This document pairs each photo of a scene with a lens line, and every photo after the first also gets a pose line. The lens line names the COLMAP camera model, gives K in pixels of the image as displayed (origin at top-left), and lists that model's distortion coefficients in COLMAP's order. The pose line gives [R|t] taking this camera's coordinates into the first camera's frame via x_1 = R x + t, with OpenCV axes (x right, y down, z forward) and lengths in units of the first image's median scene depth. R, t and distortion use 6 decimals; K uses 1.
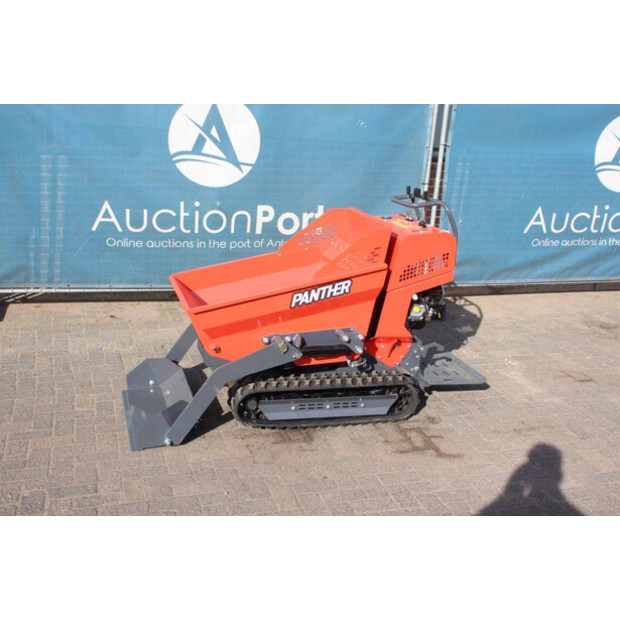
lens RADIAL K [[720.4, 0, 310.0], [0, 720.4, 313.6], [0, 0, 1]] dist [-0.009140, 0.000000]
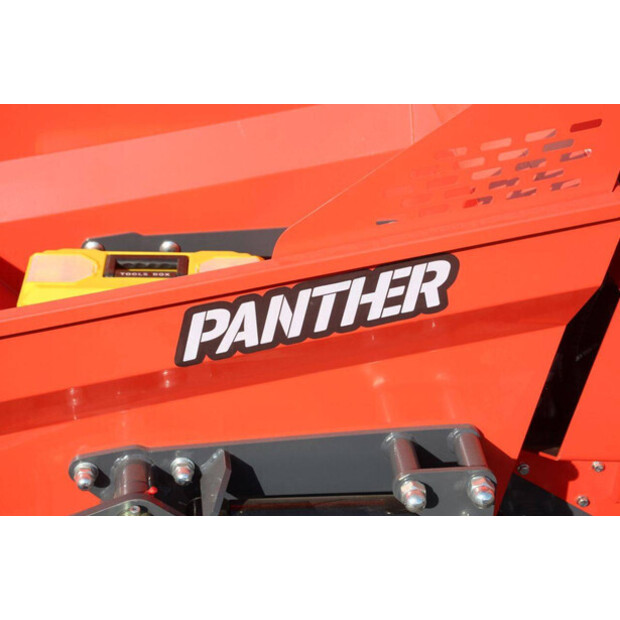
lens RADIAL K [[1448.0, 0, 309.1], [0, 1448.0, 308.4], [0, 0, 1]] dist [0.369777, 0.000000]
pose [[0.983005, 0.087805, -0.161221, 0.078696], [-0.048457, 0.971158, 0.233463, -0.121813], [0.177070, -0.221683, 0.958907, 0.490284]]
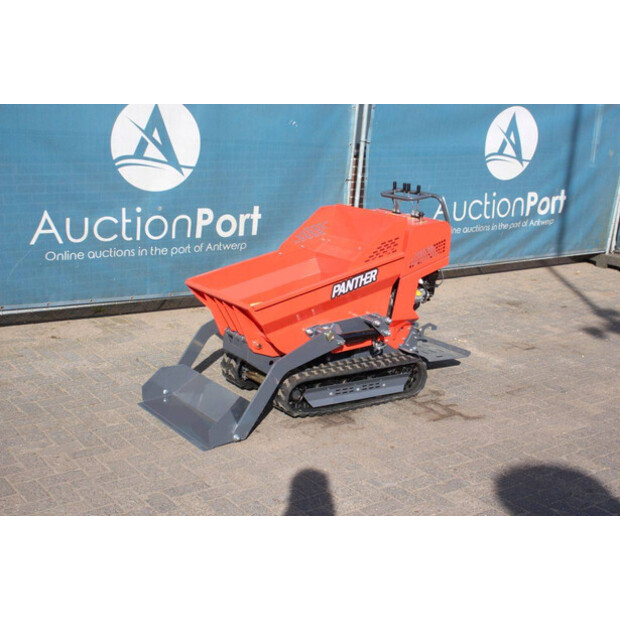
lens RADIAL K [[833.9, 0, 309.4], [0, 833.9, 306.4], [0, 0, 1]] dist [0.049099, 0.000000]
pose [[0.947071, -0.086868, 0.309049, -0.390648], [0.096195, 0.995249, -0.015040, 0.016885], [-0.306274, 0.043973, 0.950927, -0.152409]]
